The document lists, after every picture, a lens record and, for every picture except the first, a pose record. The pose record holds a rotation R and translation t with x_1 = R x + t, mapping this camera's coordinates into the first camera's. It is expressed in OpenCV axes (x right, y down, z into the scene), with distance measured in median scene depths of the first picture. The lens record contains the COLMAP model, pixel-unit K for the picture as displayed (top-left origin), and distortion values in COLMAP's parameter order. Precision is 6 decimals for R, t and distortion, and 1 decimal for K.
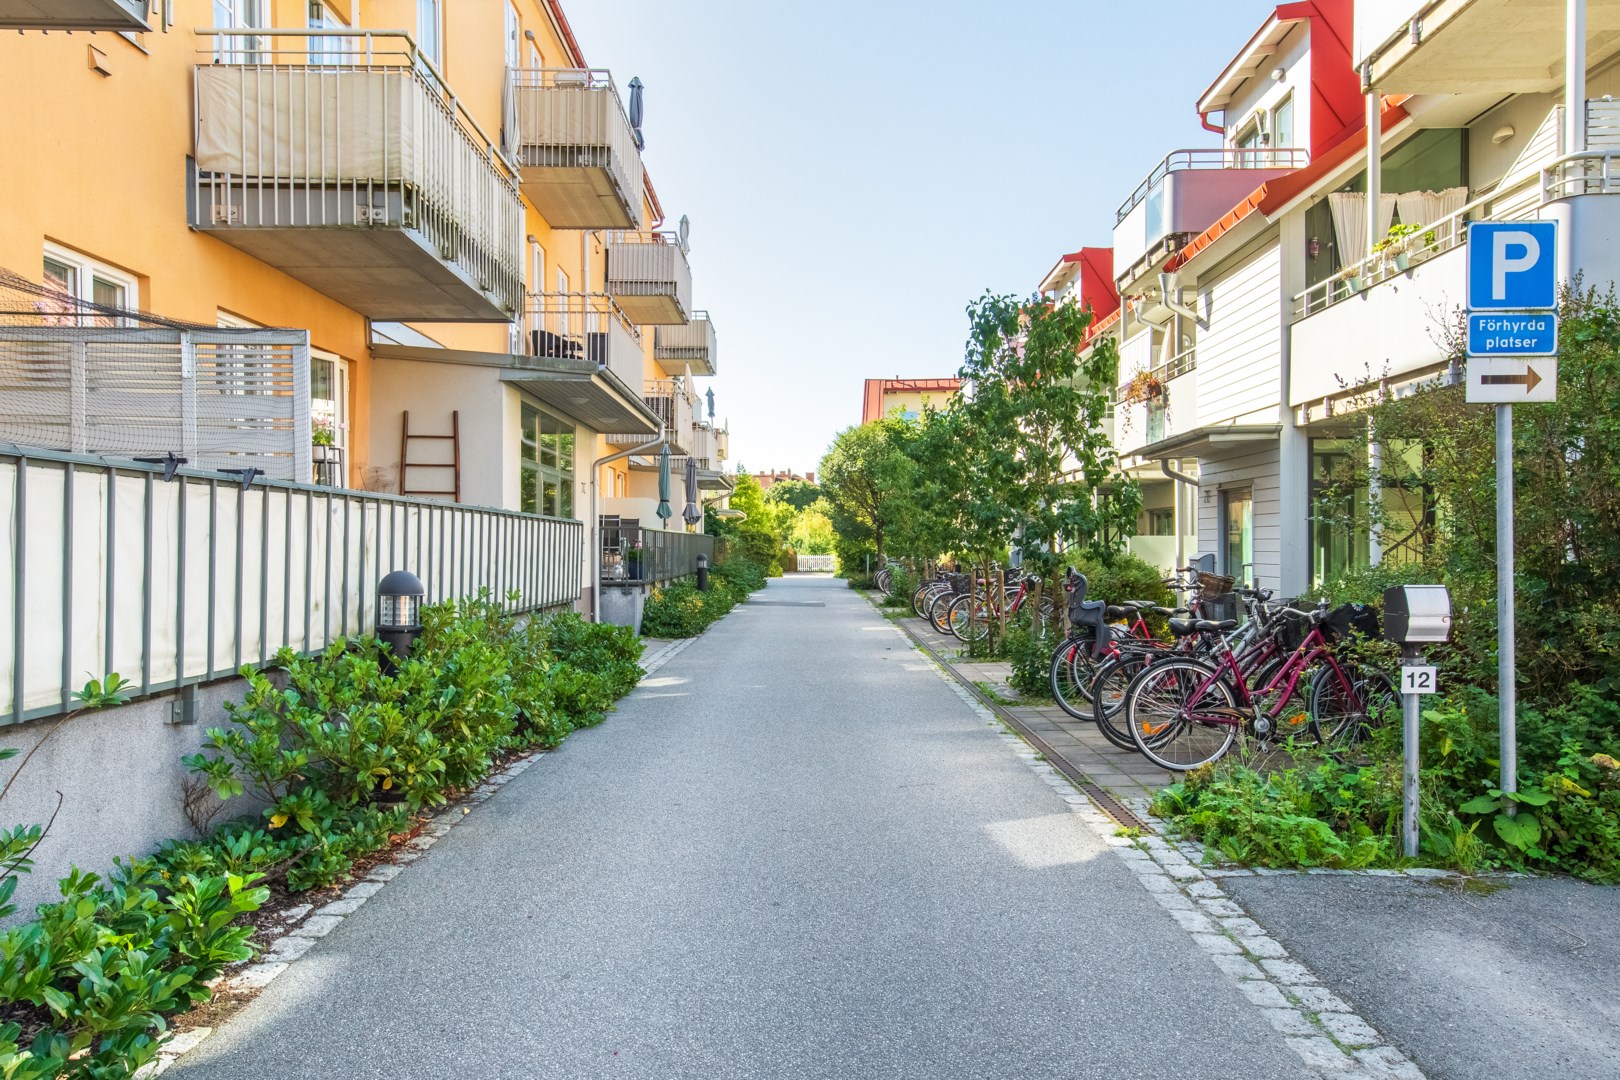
lens RADIAL K [[1195.2, 0, 804.9], [0, 1195.2, 534.4], [0, 0, 1]] dist [0.027084, 0.006560]
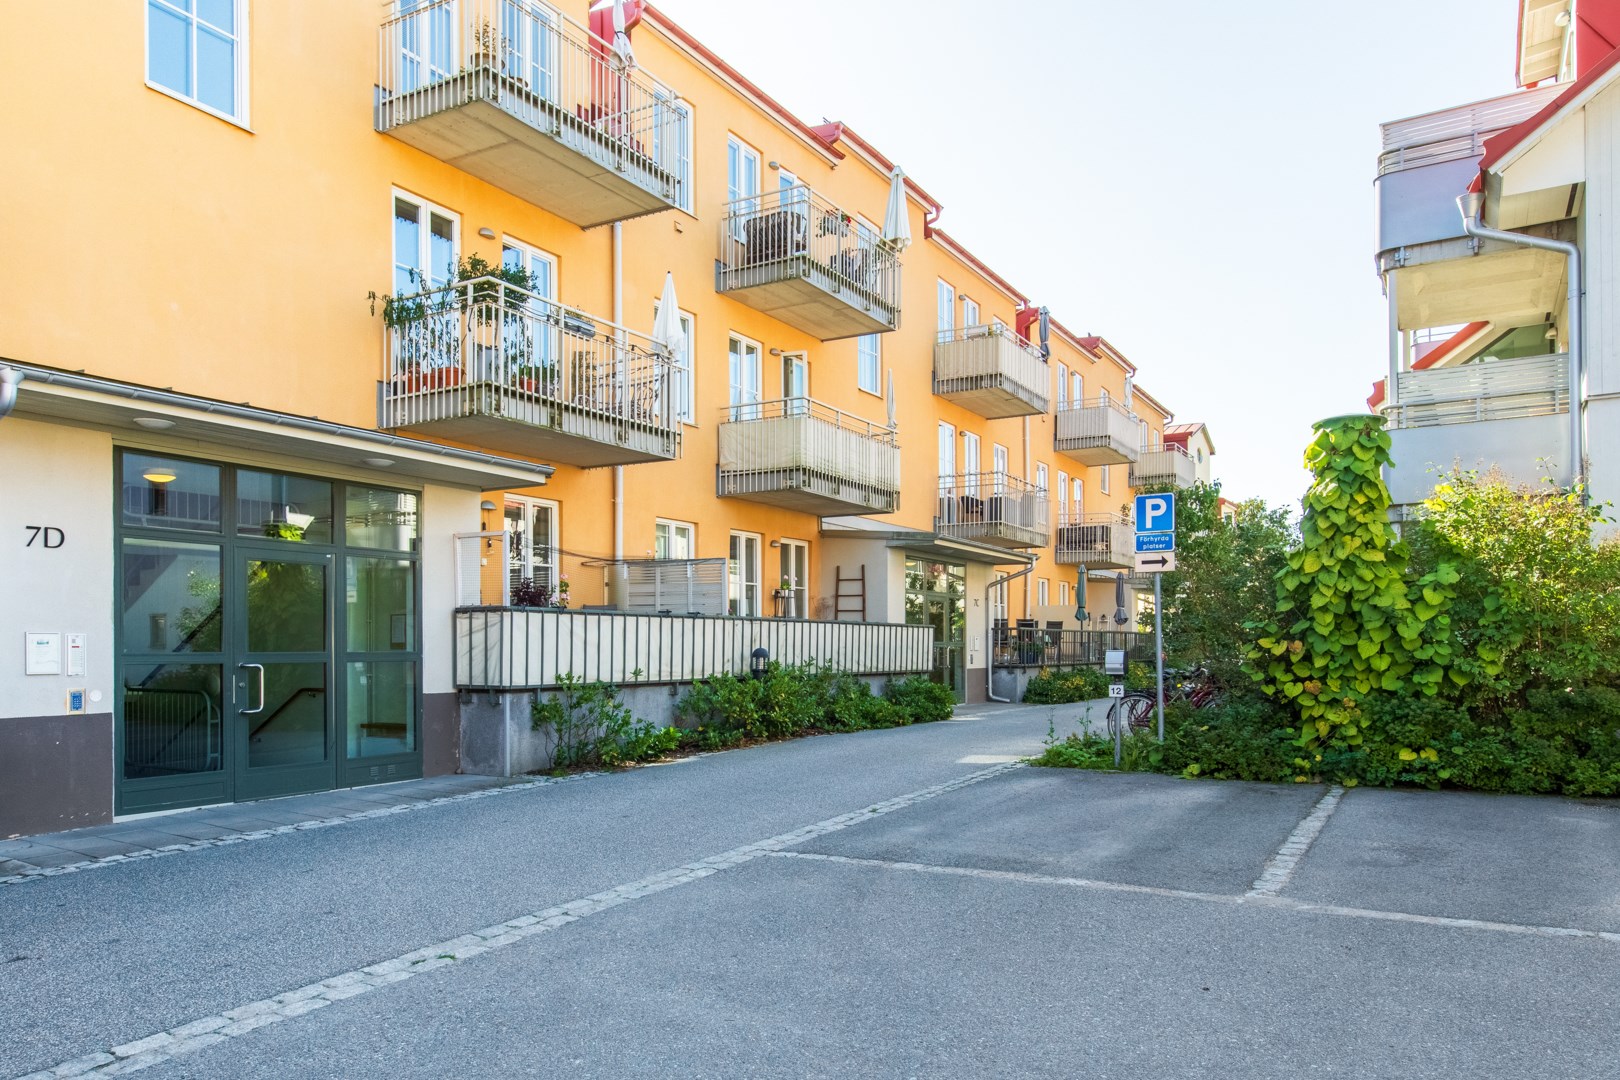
lens RADIAL K [[1153.4, 0, 808.3], [0, 1153.4, 541.9], [0, 0, 1]] dist [0.000020, -0.000140]
pose [[0.878459, -0.048600, -0.475340, 0.639550], [0.010250, 0.996502, -0.082944, 0.006697], [0.477708, 0.067990, 0.875884, -0.769158]]
